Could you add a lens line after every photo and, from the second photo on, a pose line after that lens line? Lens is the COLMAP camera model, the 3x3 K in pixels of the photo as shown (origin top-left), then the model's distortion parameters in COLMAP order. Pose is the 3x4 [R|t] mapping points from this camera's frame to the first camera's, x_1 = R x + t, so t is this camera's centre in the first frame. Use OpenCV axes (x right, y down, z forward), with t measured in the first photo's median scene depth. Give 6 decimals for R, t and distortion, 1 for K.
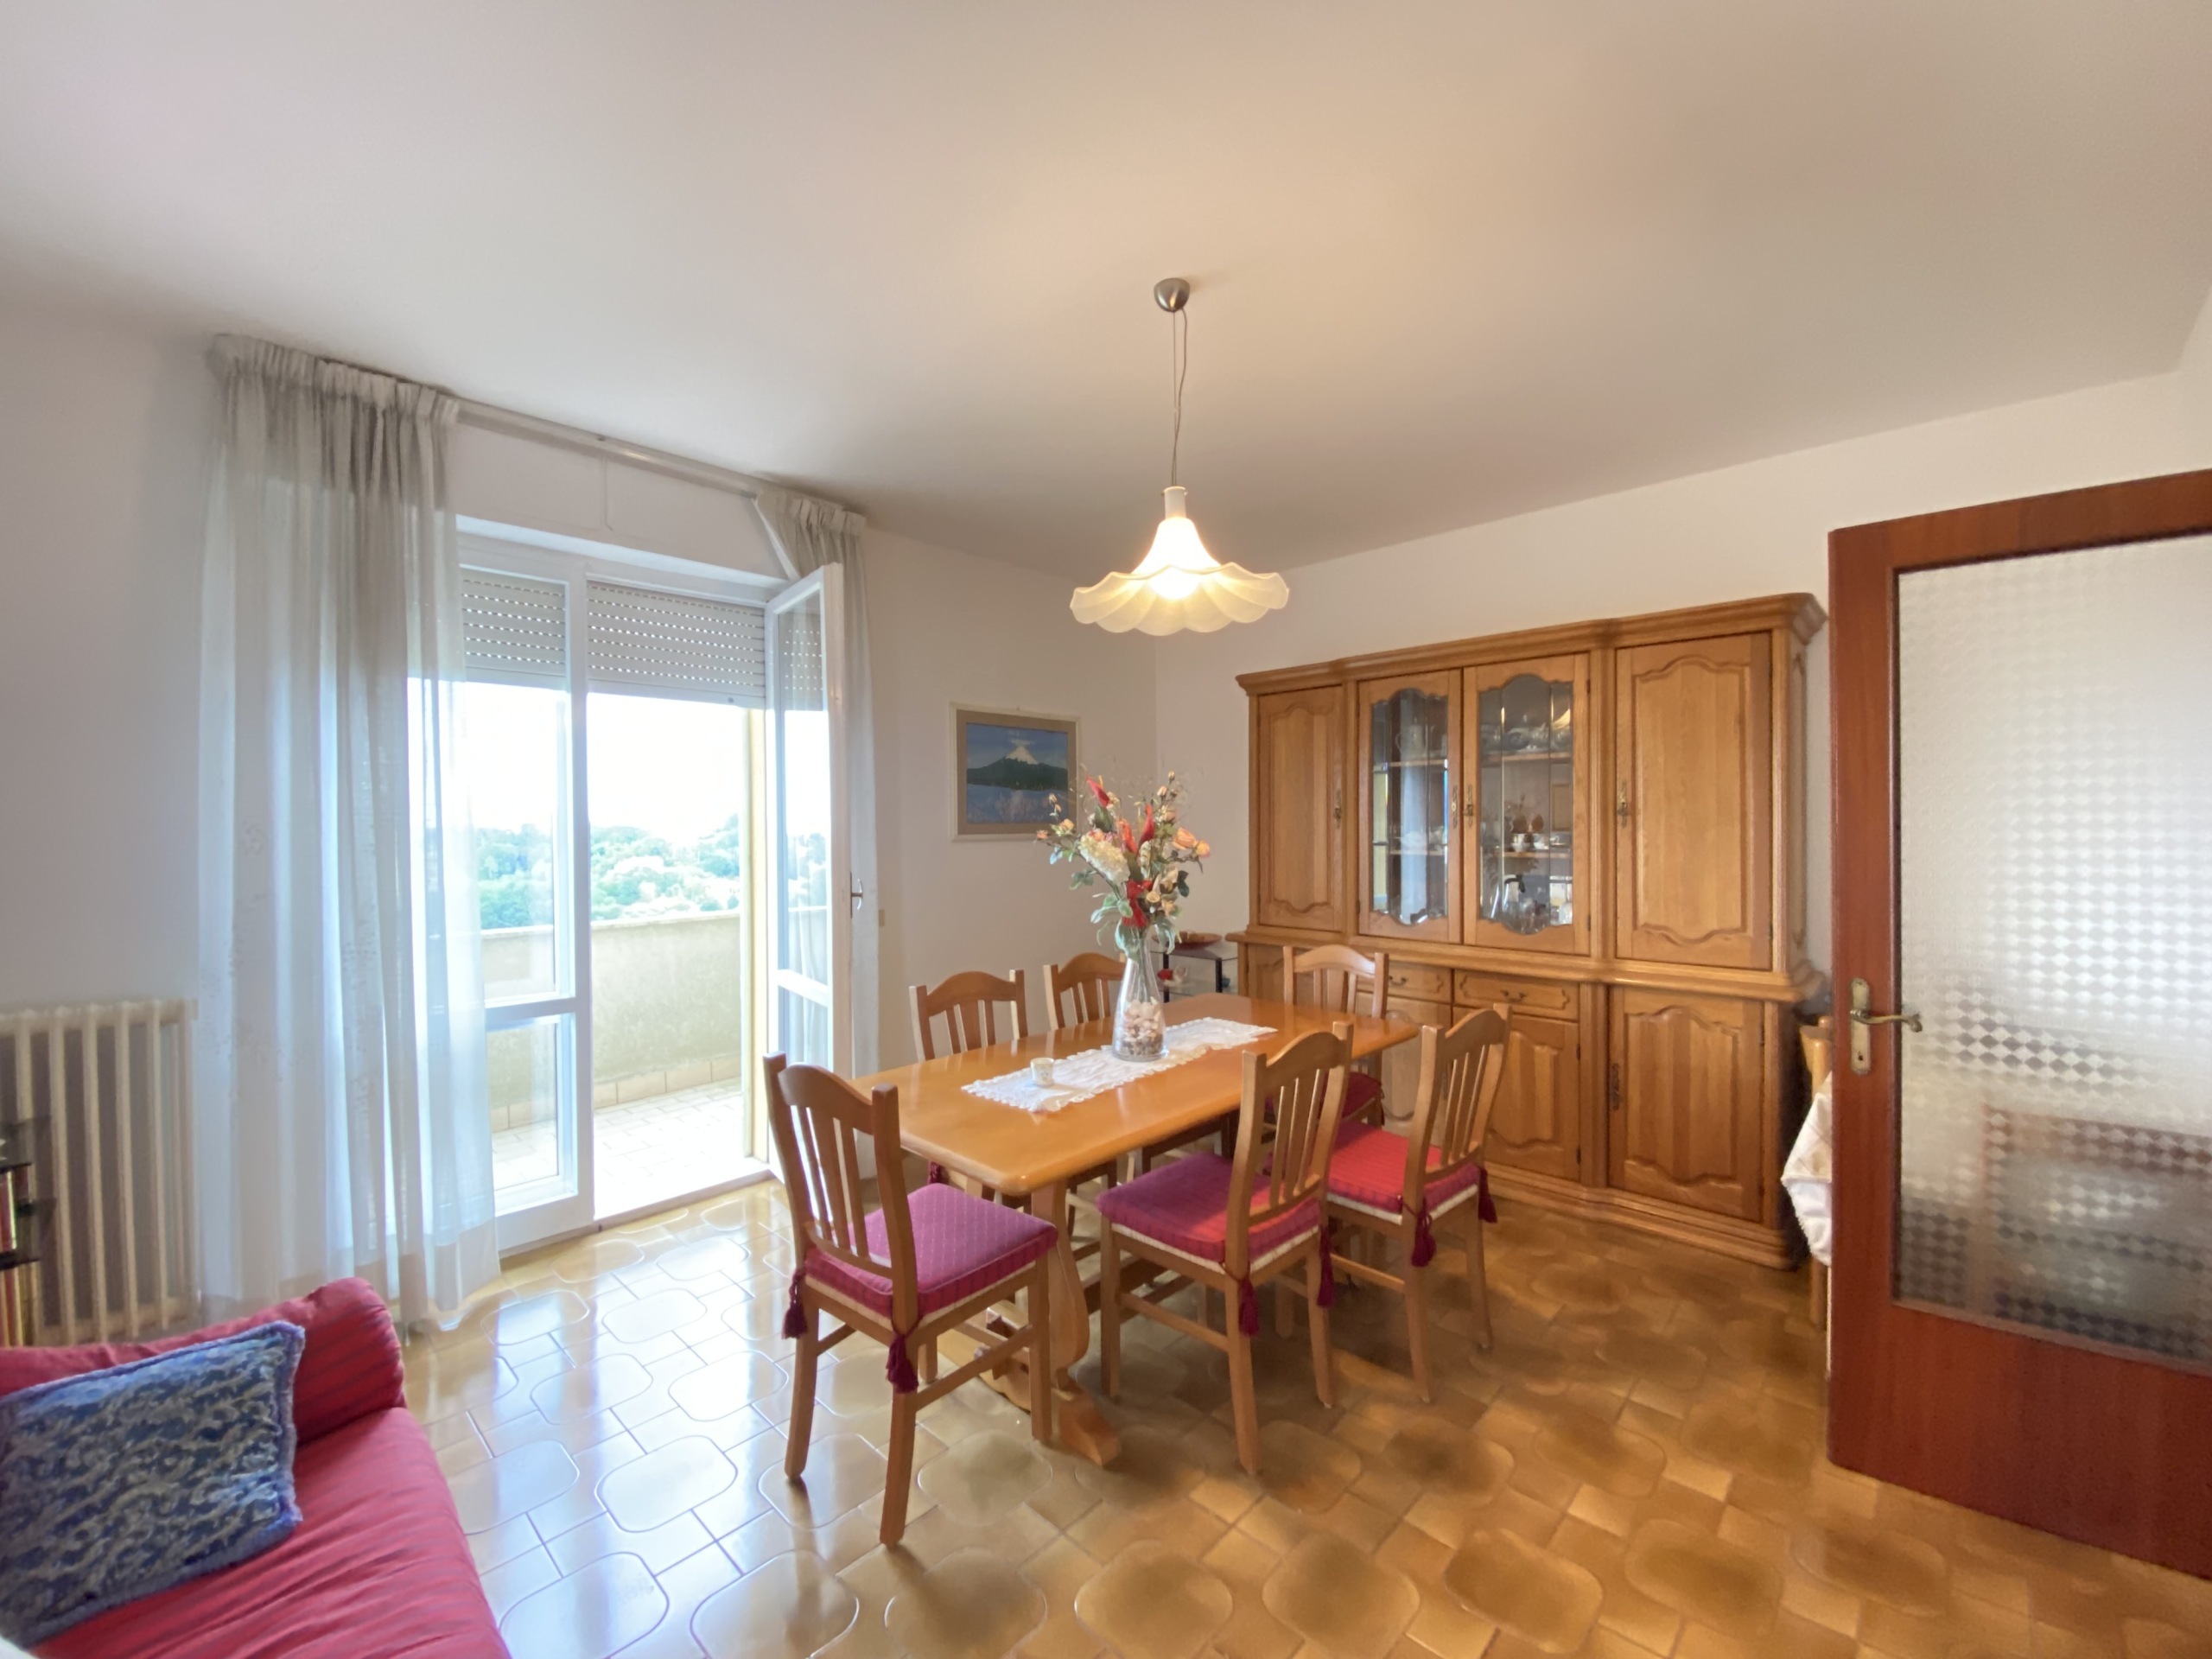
lens RADIAL K [[895.8, 0, 1104.0], [0, 895.8, 835.4], [0, 0, 1]] dist [0.030578, -0.026579]
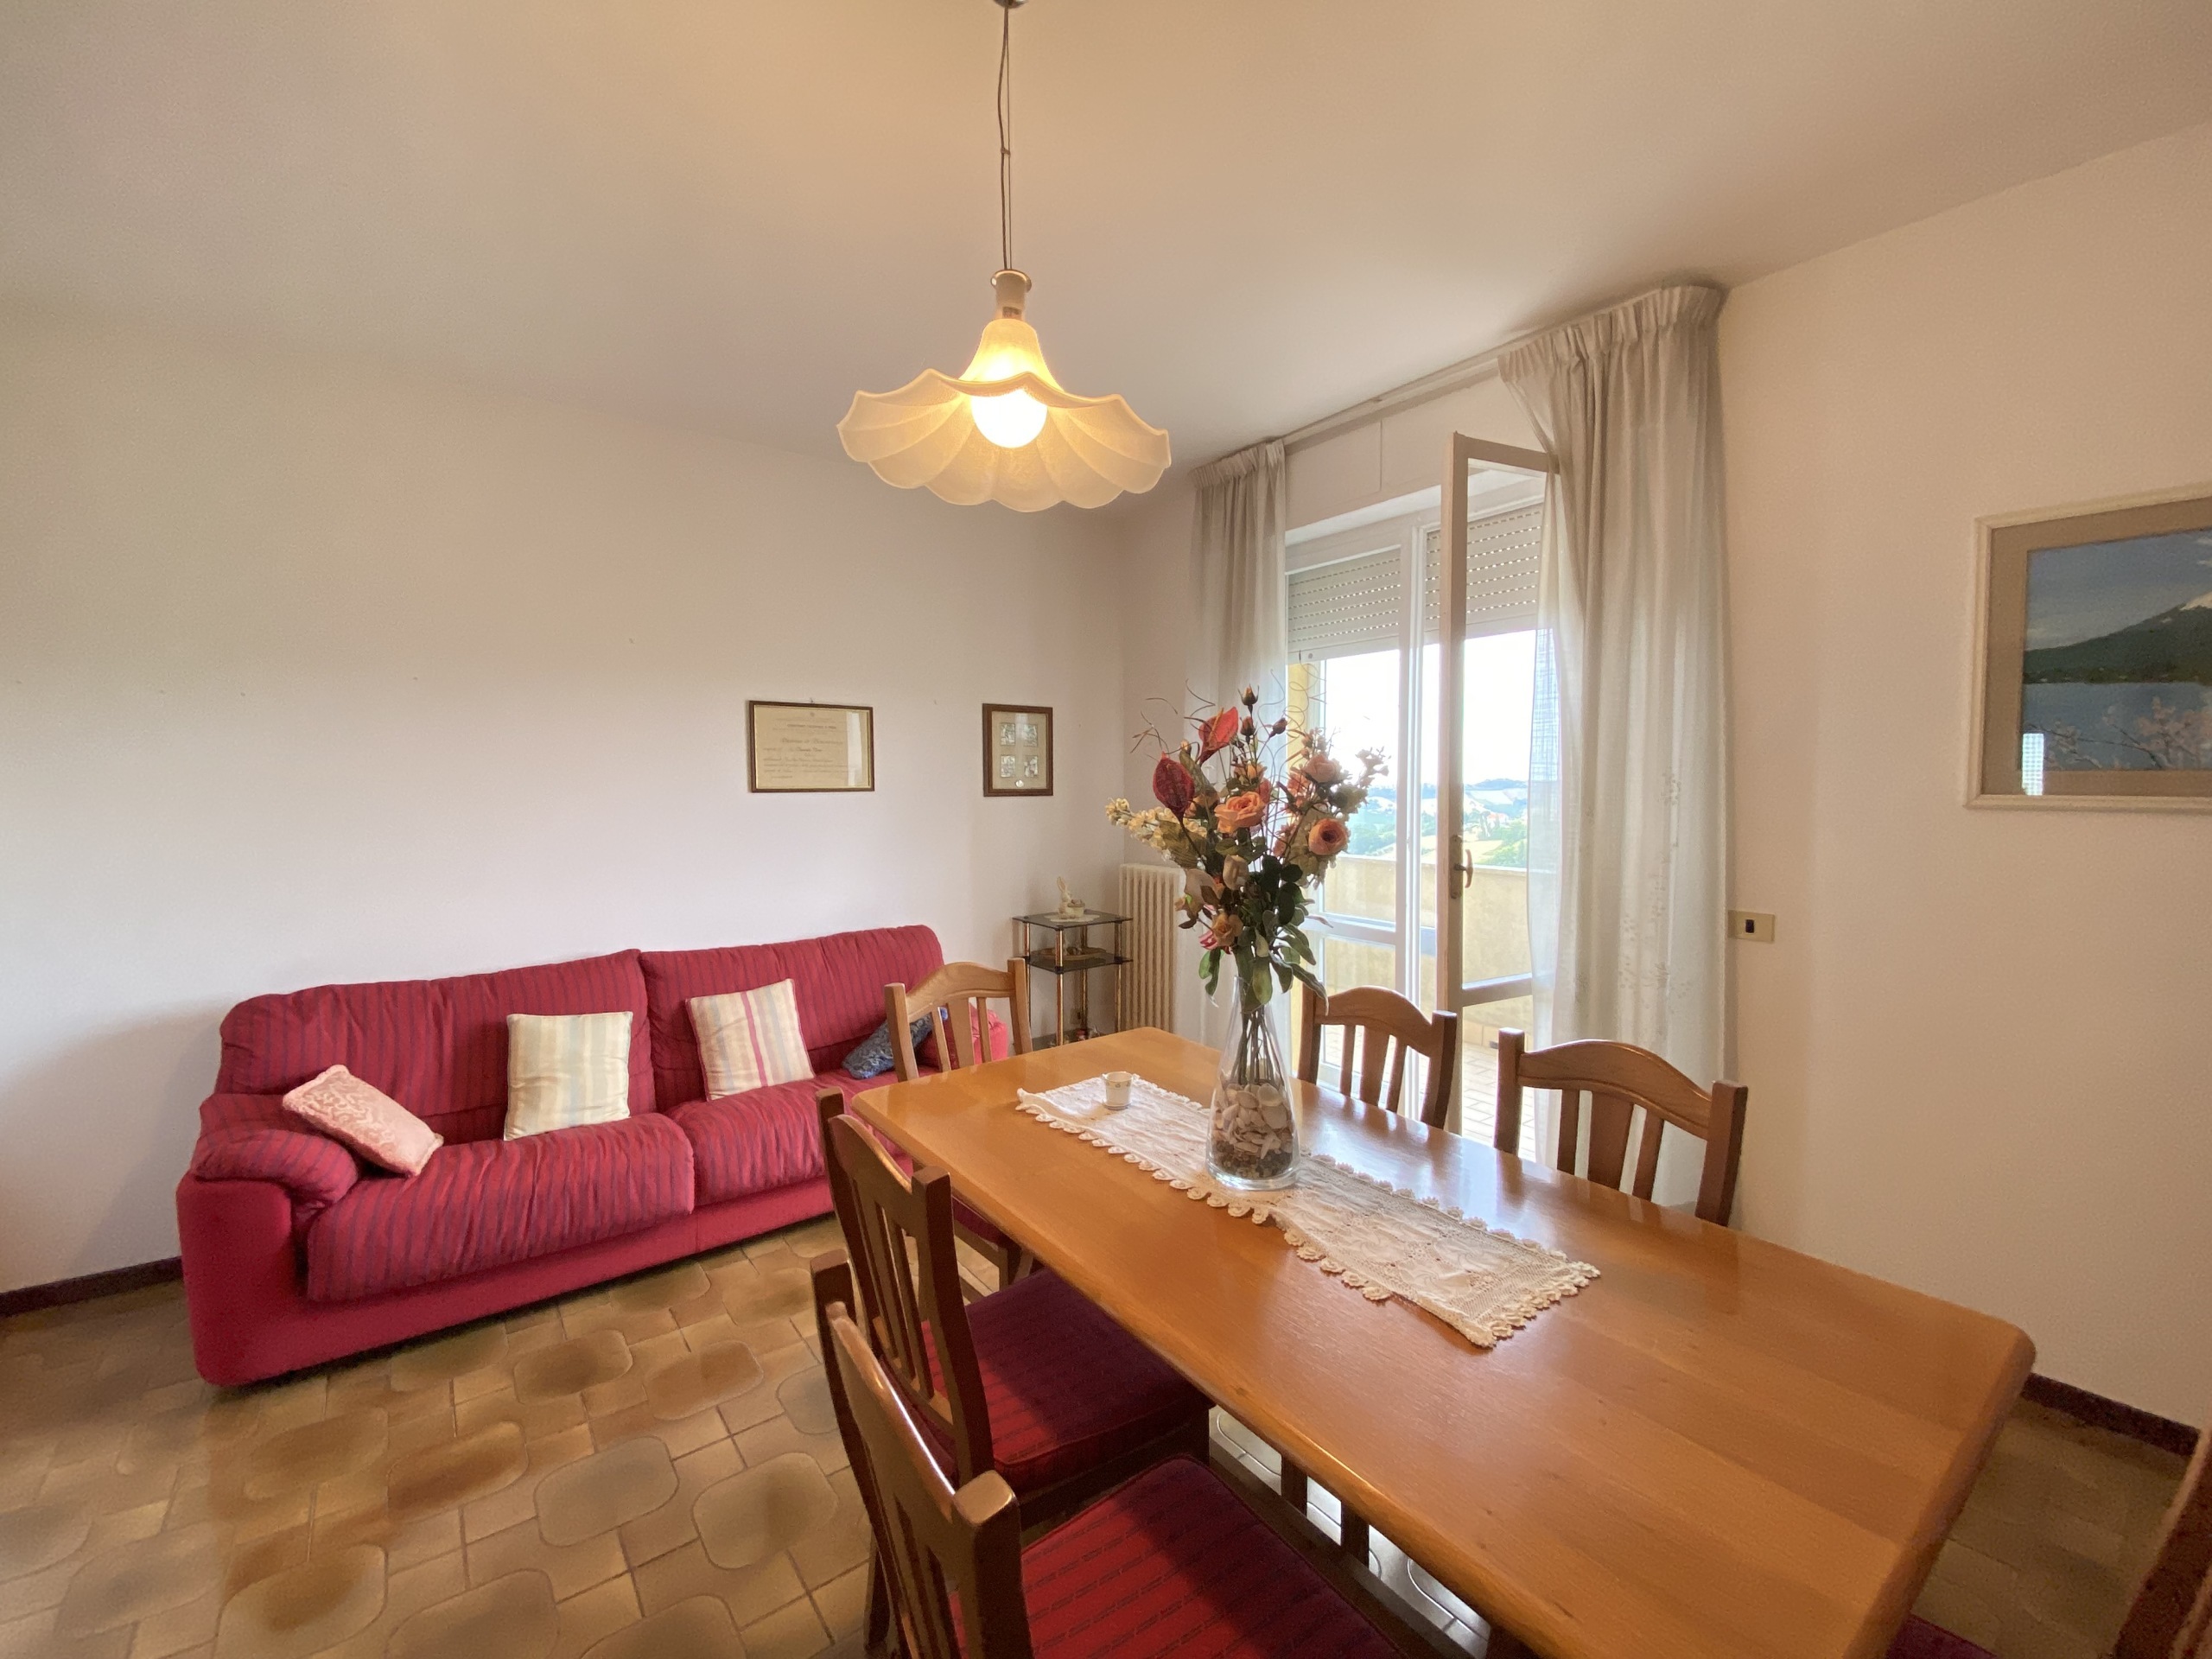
lens RADIAL K [[895.8, 0, 1104.0], [0, 895.8, 835.4], [0, 0, 1]] dist [0.030578, -0.026579]
pose [[-0.185961, 0.075858, -0.979624, 0.554823], [-0.008327, 0.996858, 0.078773, -0.020085], [0.982522, 0.022806, -0.184745, 0.896134]]
